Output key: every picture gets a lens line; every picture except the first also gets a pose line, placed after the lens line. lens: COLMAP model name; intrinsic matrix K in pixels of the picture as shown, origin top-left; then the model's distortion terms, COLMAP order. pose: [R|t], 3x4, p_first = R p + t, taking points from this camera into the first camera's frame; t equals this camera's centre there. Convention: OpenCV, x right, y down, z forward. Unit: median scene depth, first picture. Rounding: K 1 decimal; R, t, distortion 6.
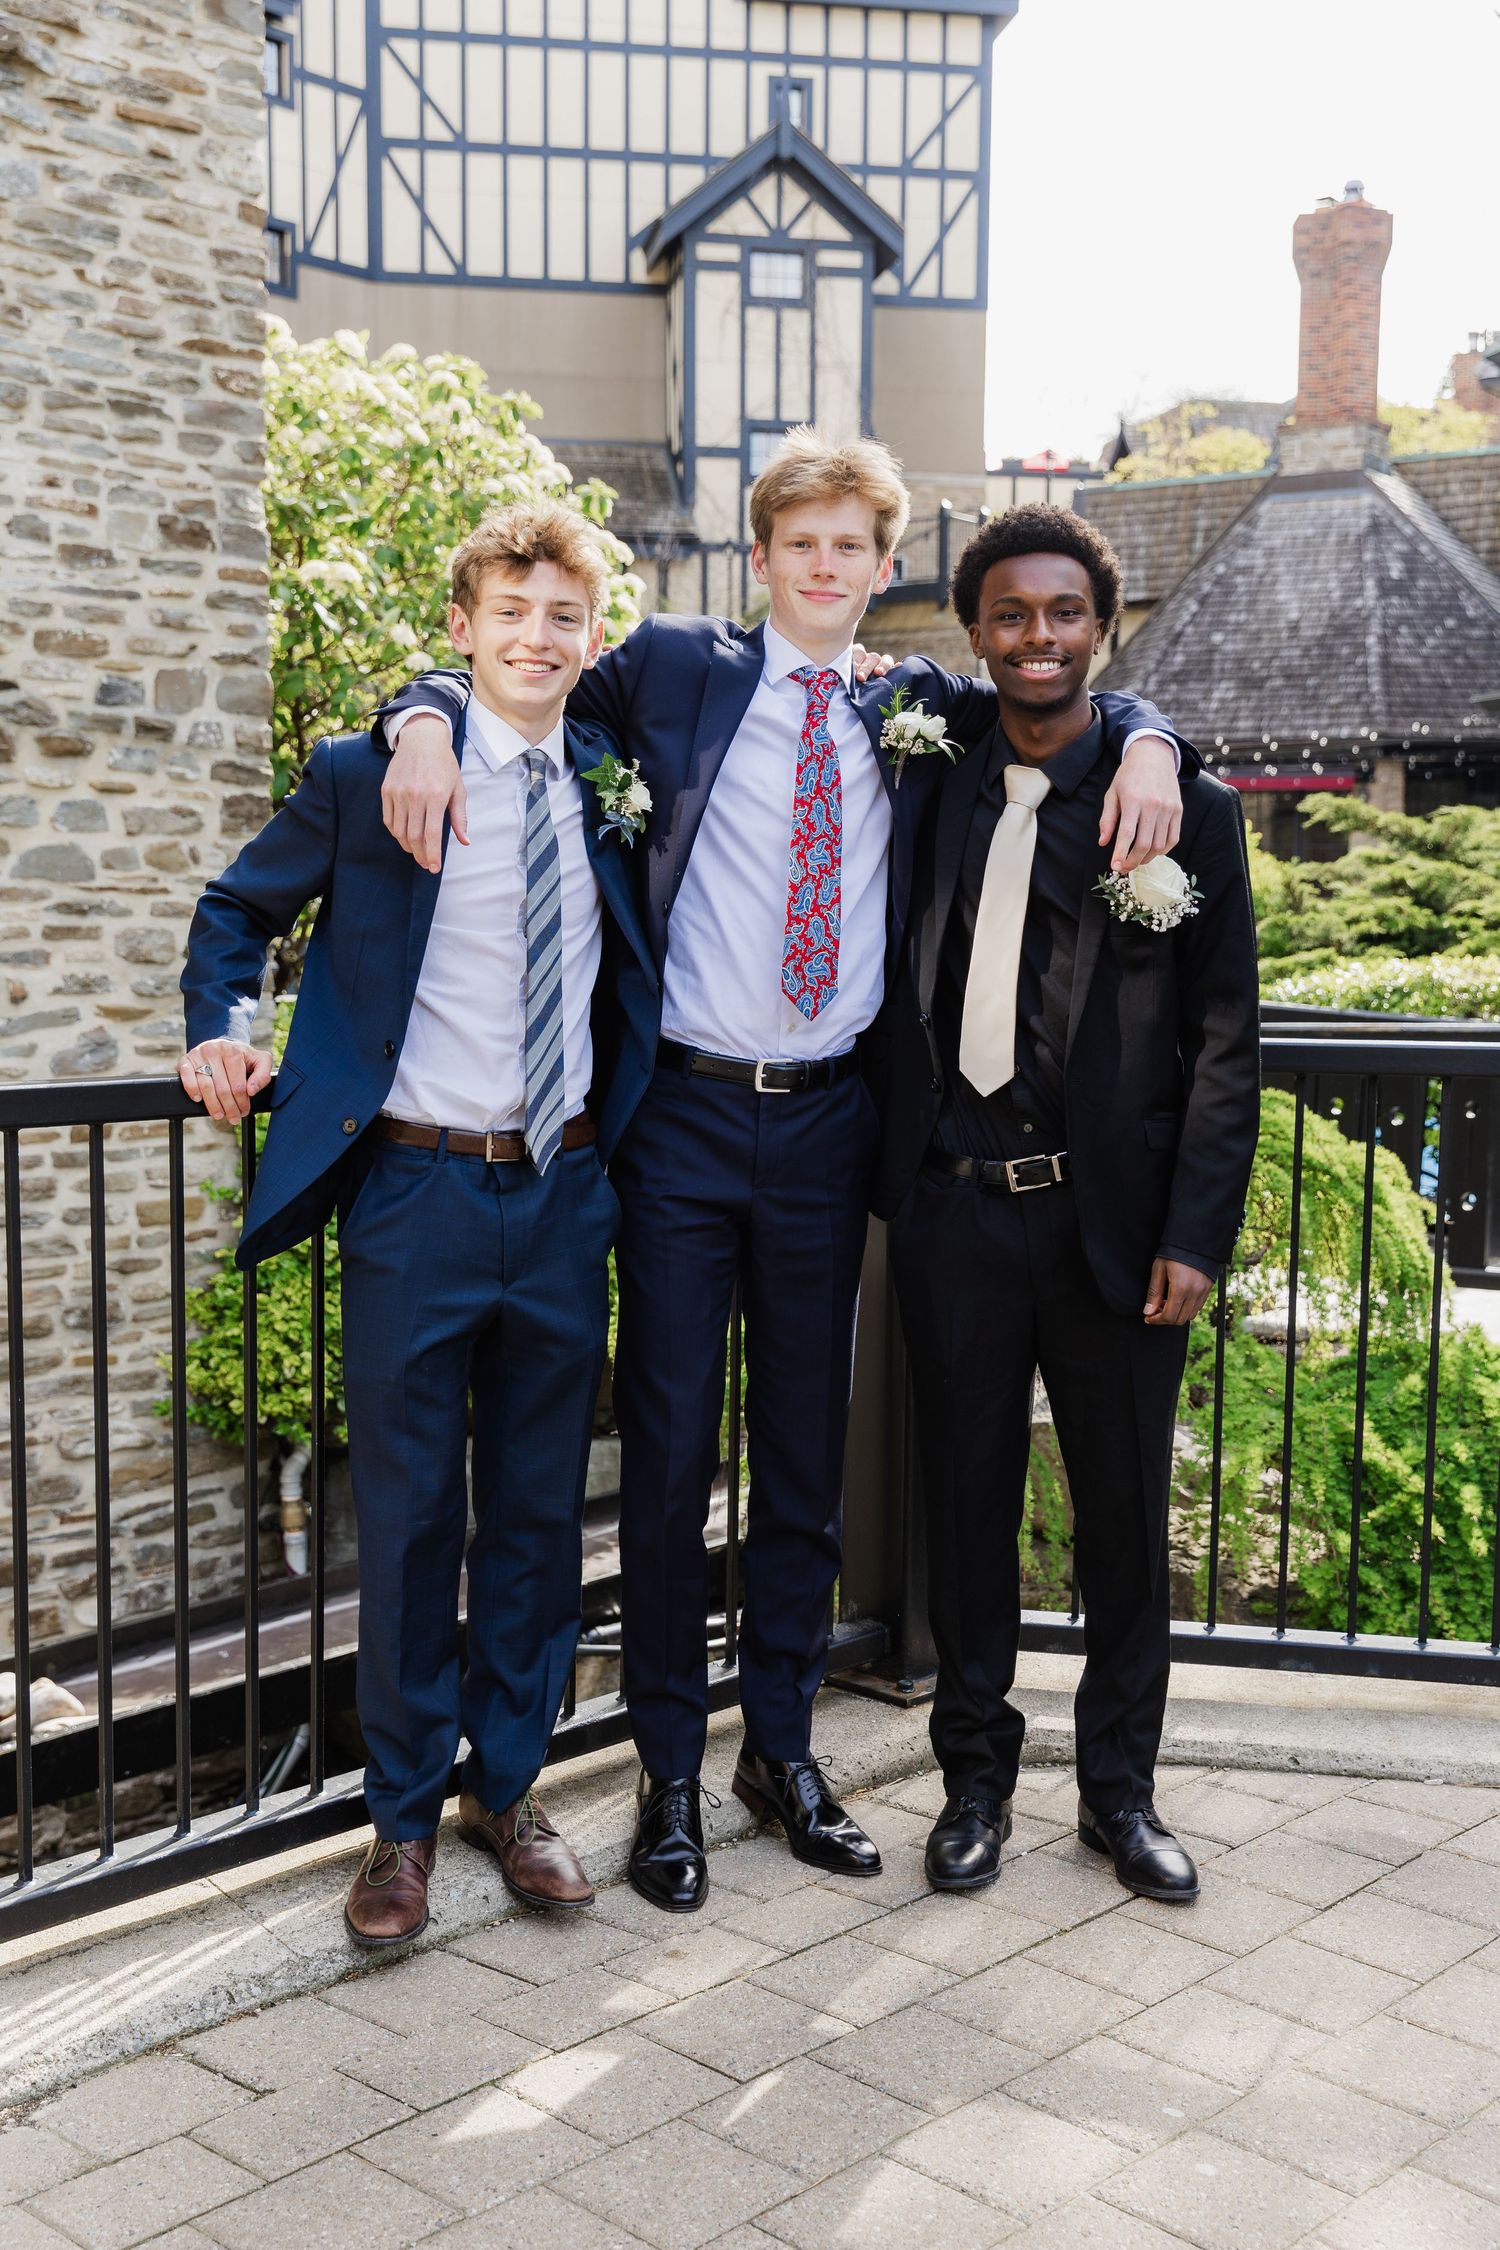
lens RADIAL K [[2501.7, 0, 715.1], [0, 2501.7, 1132.1], [0, 0, 1]] dist [0.013326, 0.031977]
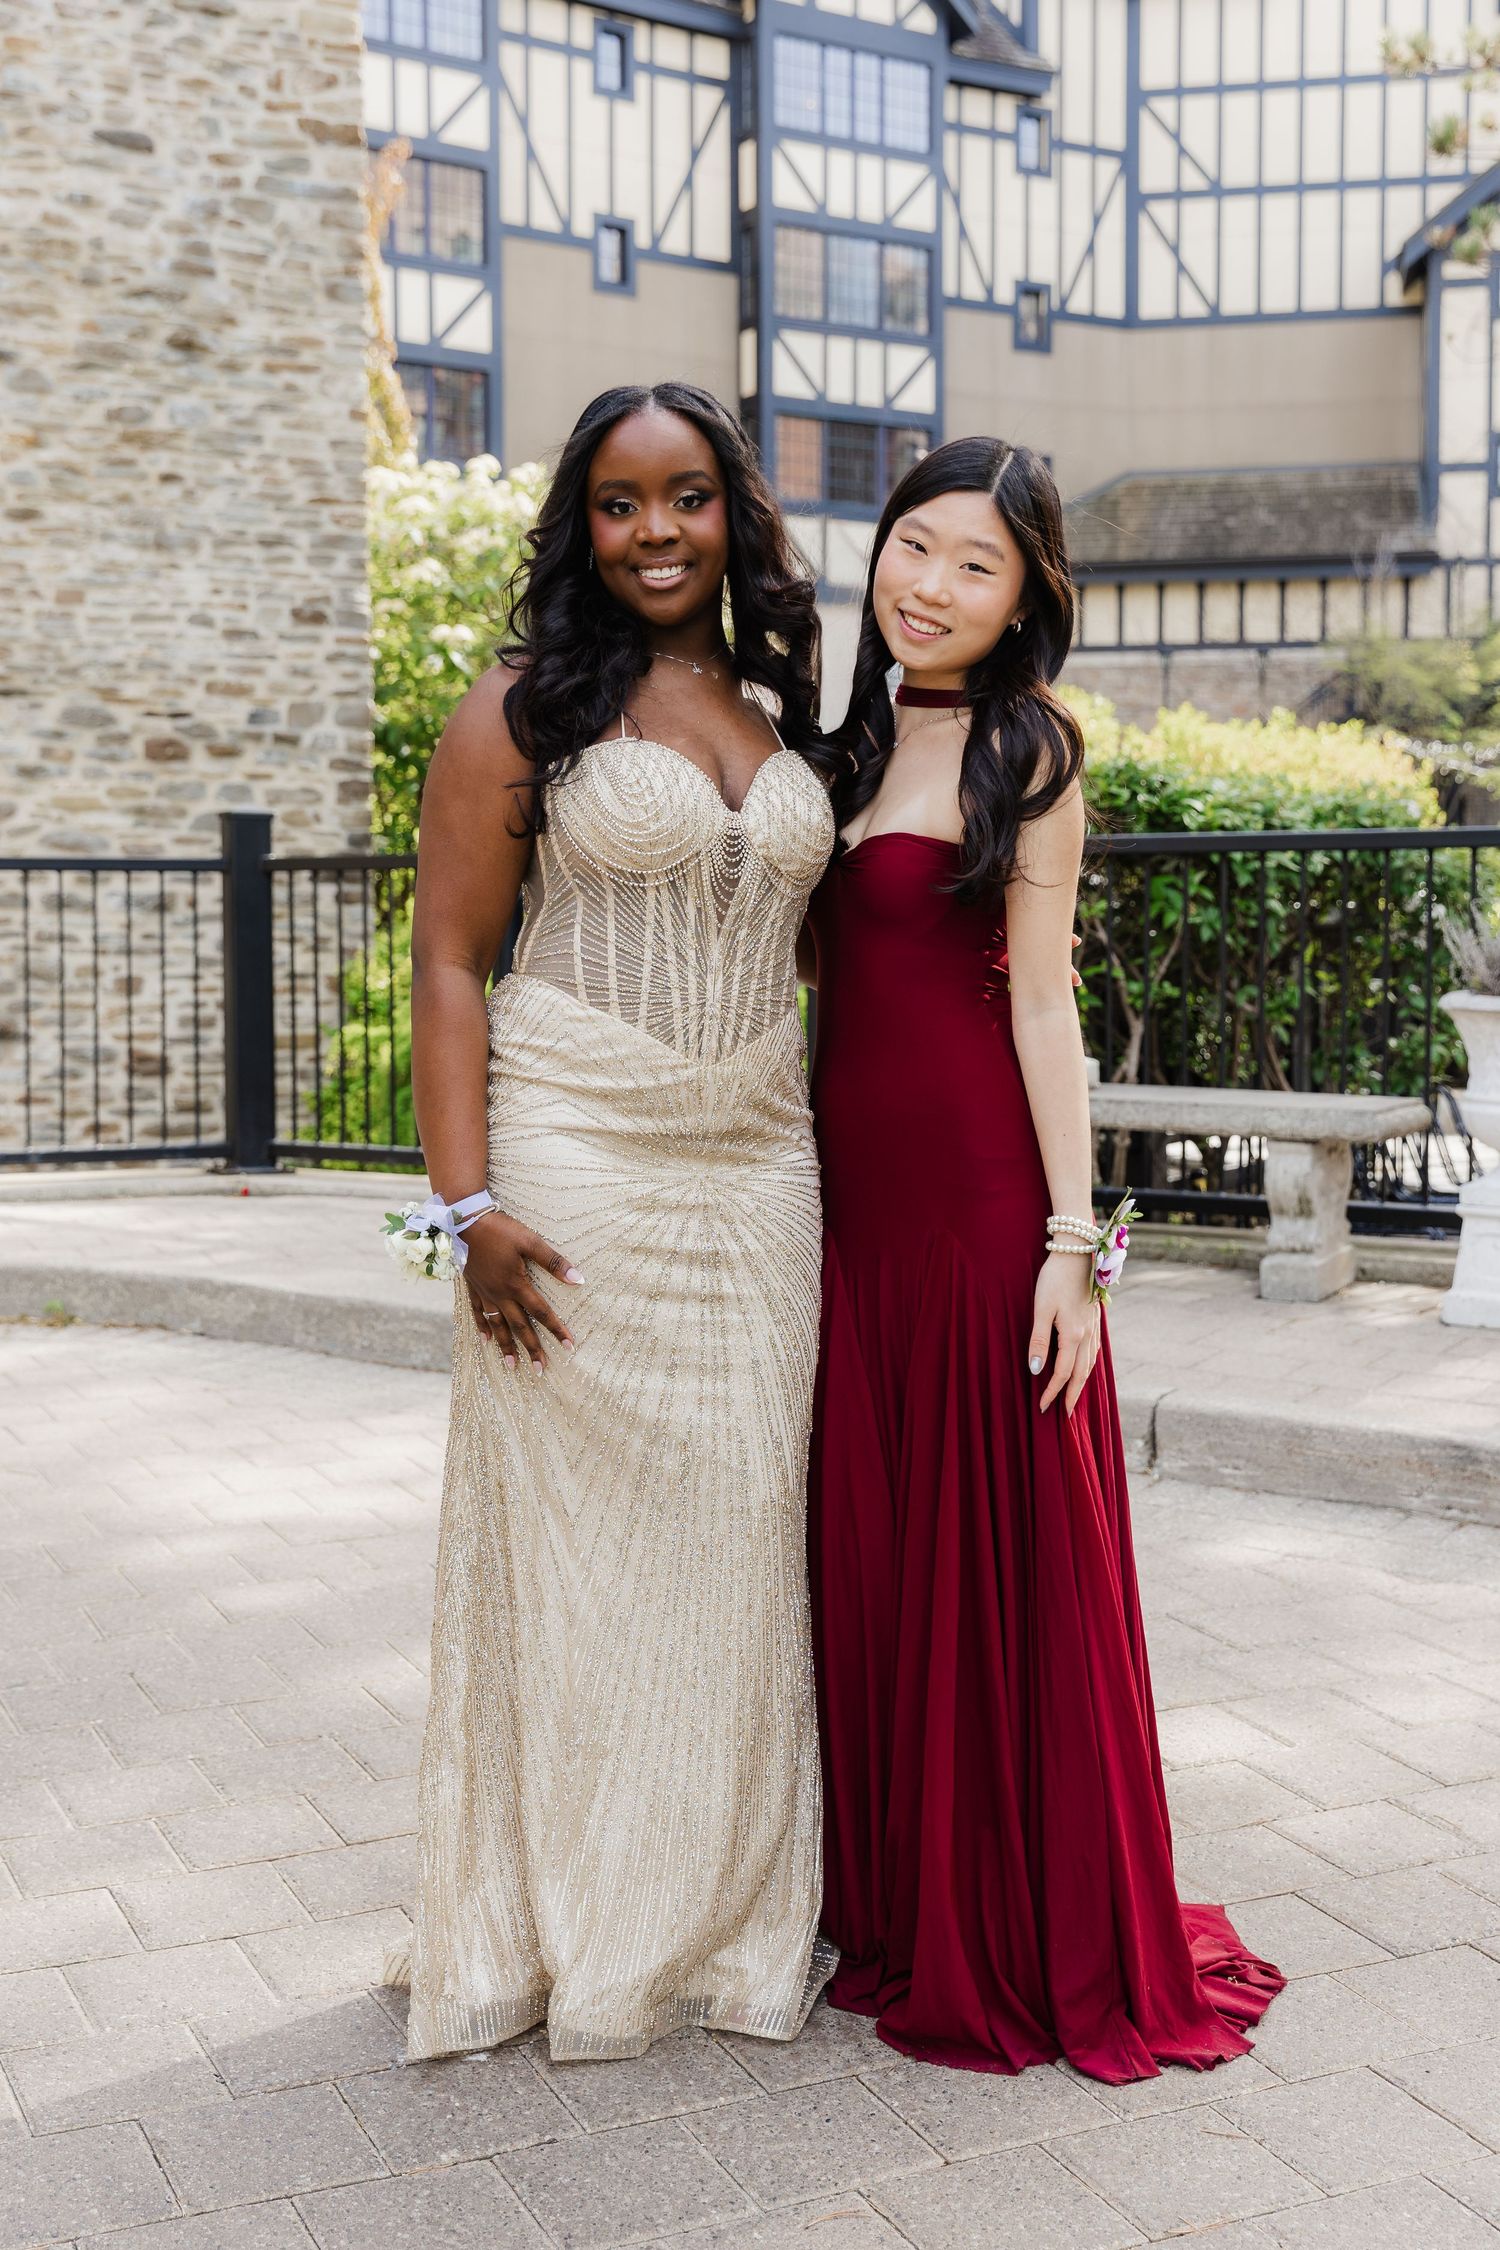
lens RADIAL K [[2668.5, 0, 738.3], [0, 2668.5, 1110.9], [0, 0, 1]] dist [-0.002657, 0.046166]
pose [[0.932848, 0.013689, -0.360010, 0.129210], [-0.025144, 0.999315, -0.027155, 0.022668], [0.359391, 0.034383, 0.932553, -0.093942]]
